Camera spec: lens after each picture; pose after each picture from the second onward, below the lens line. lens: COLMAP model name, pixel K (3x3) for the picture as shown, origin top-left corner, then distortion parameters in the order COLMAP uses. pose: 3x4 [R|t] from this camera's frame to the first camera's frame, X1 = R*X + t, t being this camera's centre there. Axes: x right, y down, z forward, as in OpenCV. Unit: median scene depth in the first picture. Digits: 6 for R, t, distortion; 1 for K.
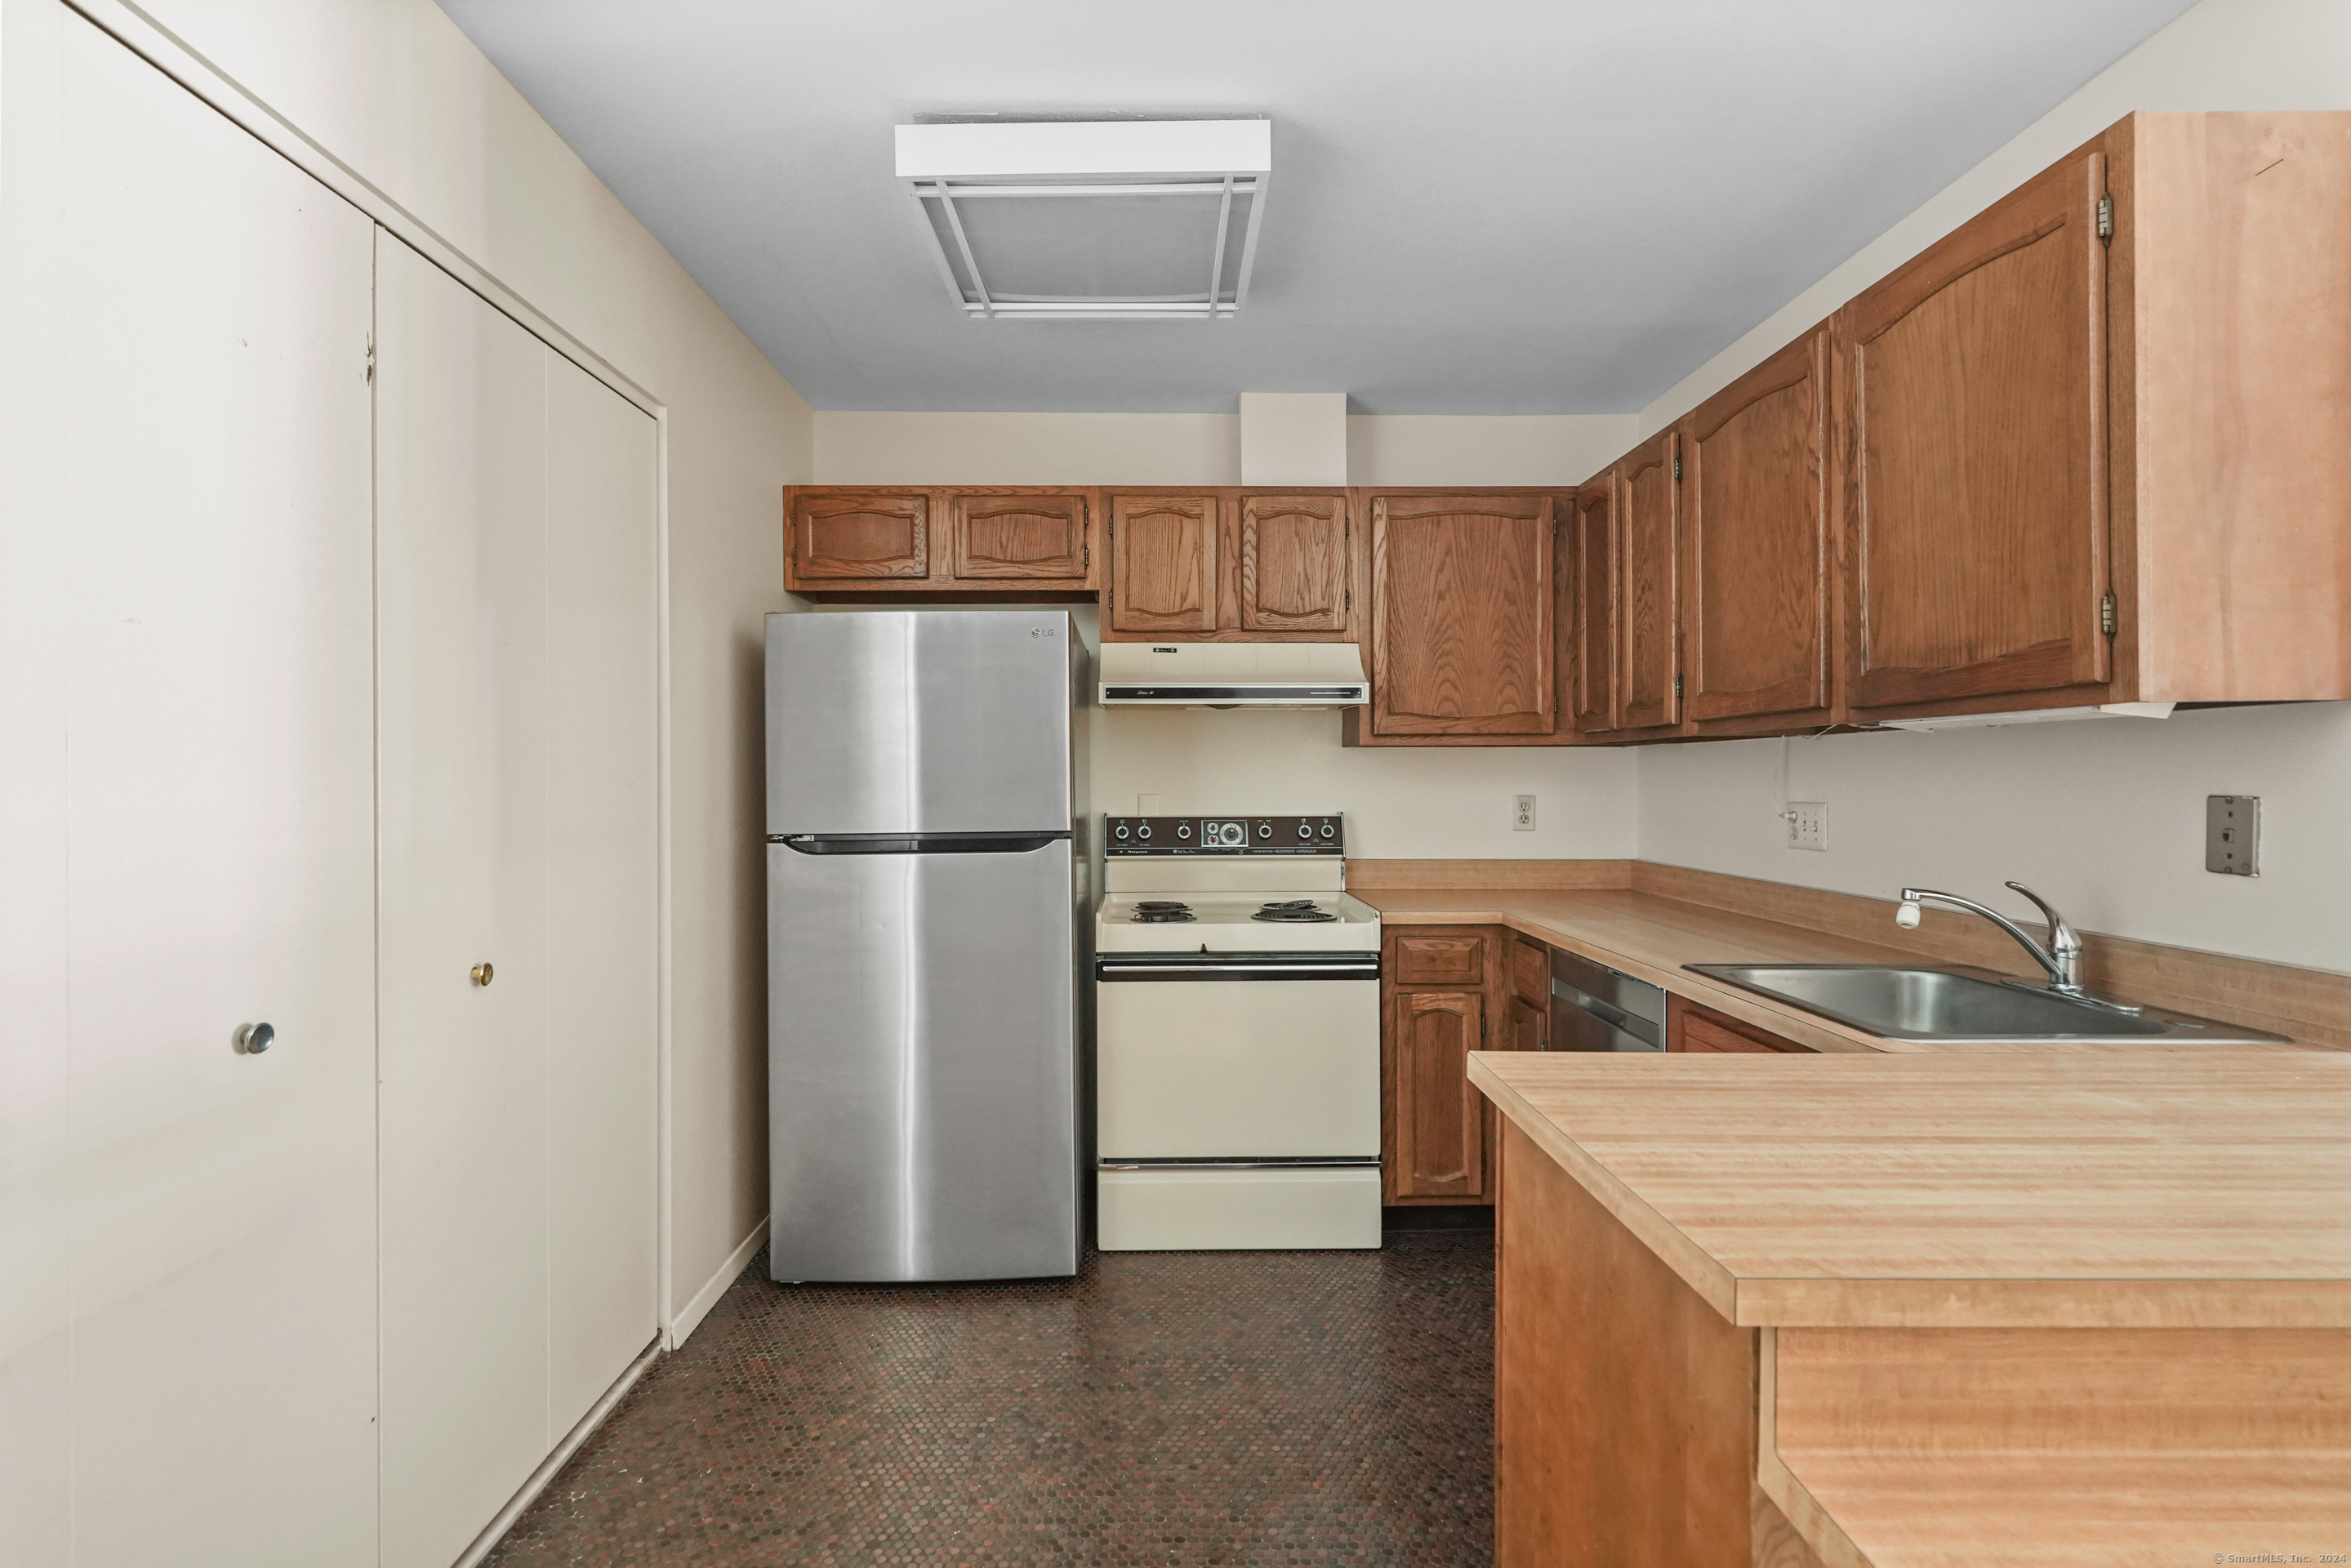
lens RADIAL K [[1130.7, 0, 1172.5], [0, 1130.7, 787.4], [0, 0, 1]] dist [-0.001131, 0.001430]
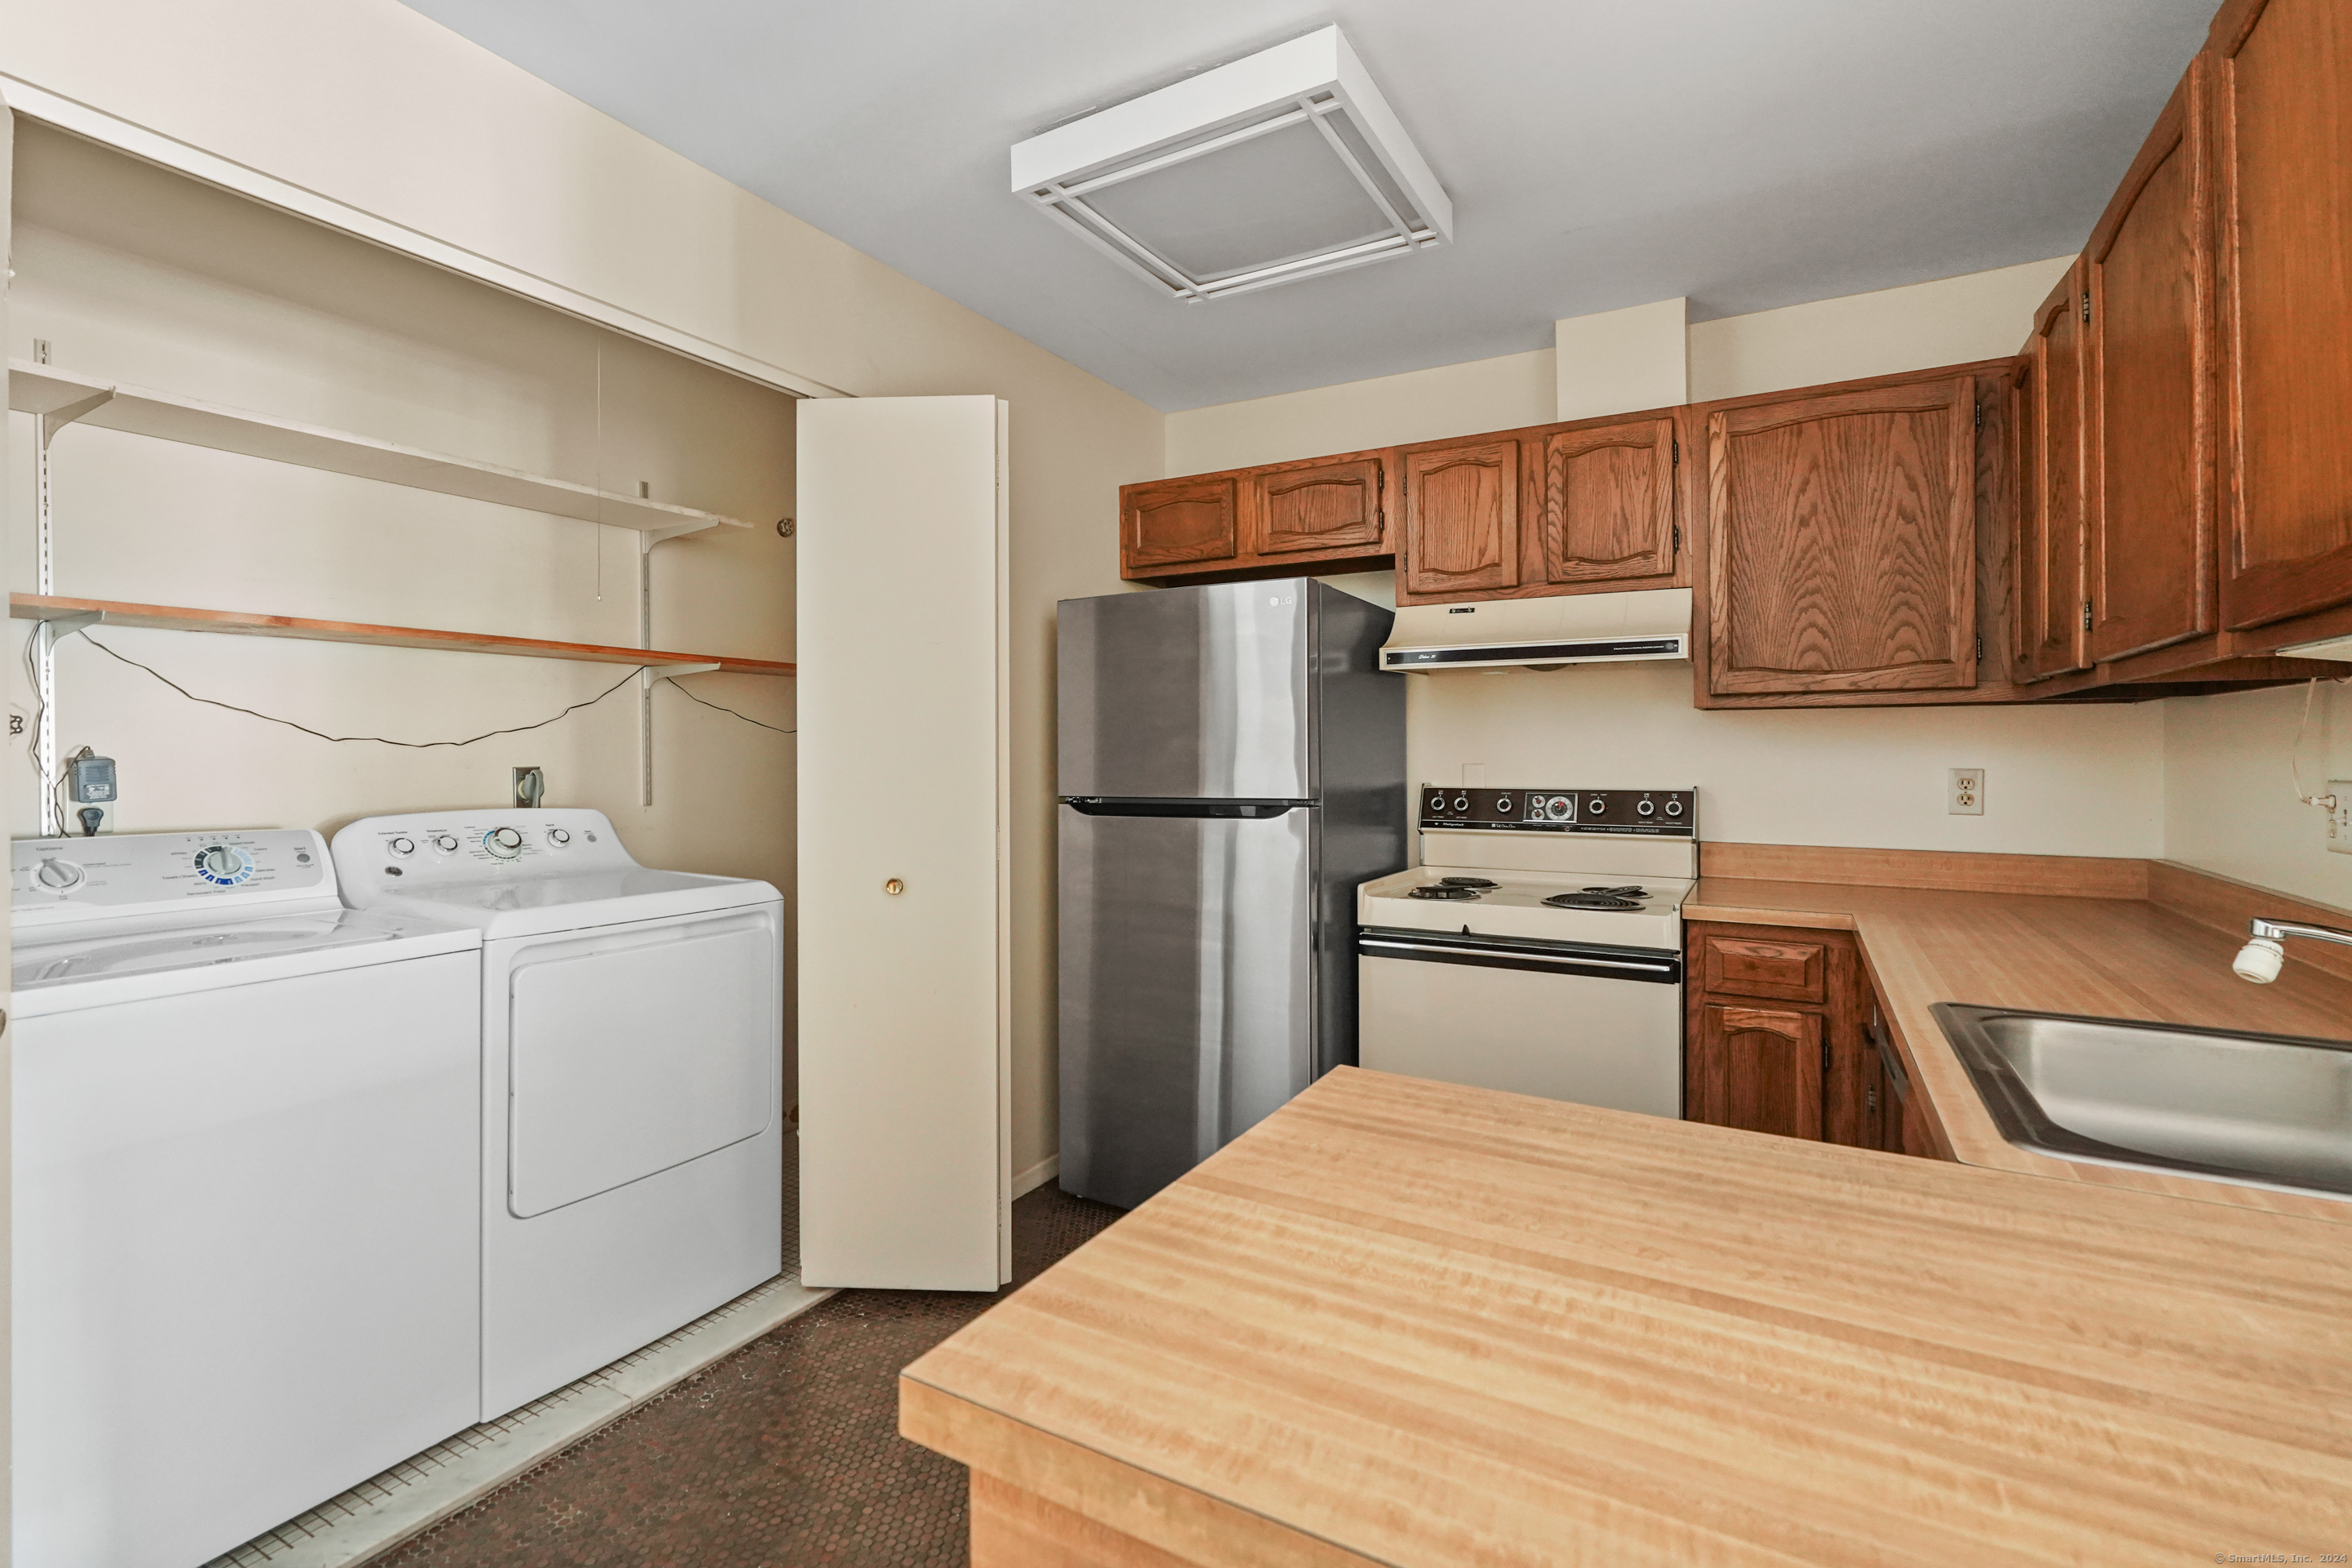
lens RADIAL K [[1075.2, 0, 1171.5], [0, 1075.2, 762.3], [0, 0, 1]] dist [-0.003937, 0.001809]
pose [[0.863275, 0.005802, -0.504701, 0.245820], [-0.004655, 0.999983, 0.003533, 0.002763], [0.504713, -0.000701, 0.863287, 0.109508]]
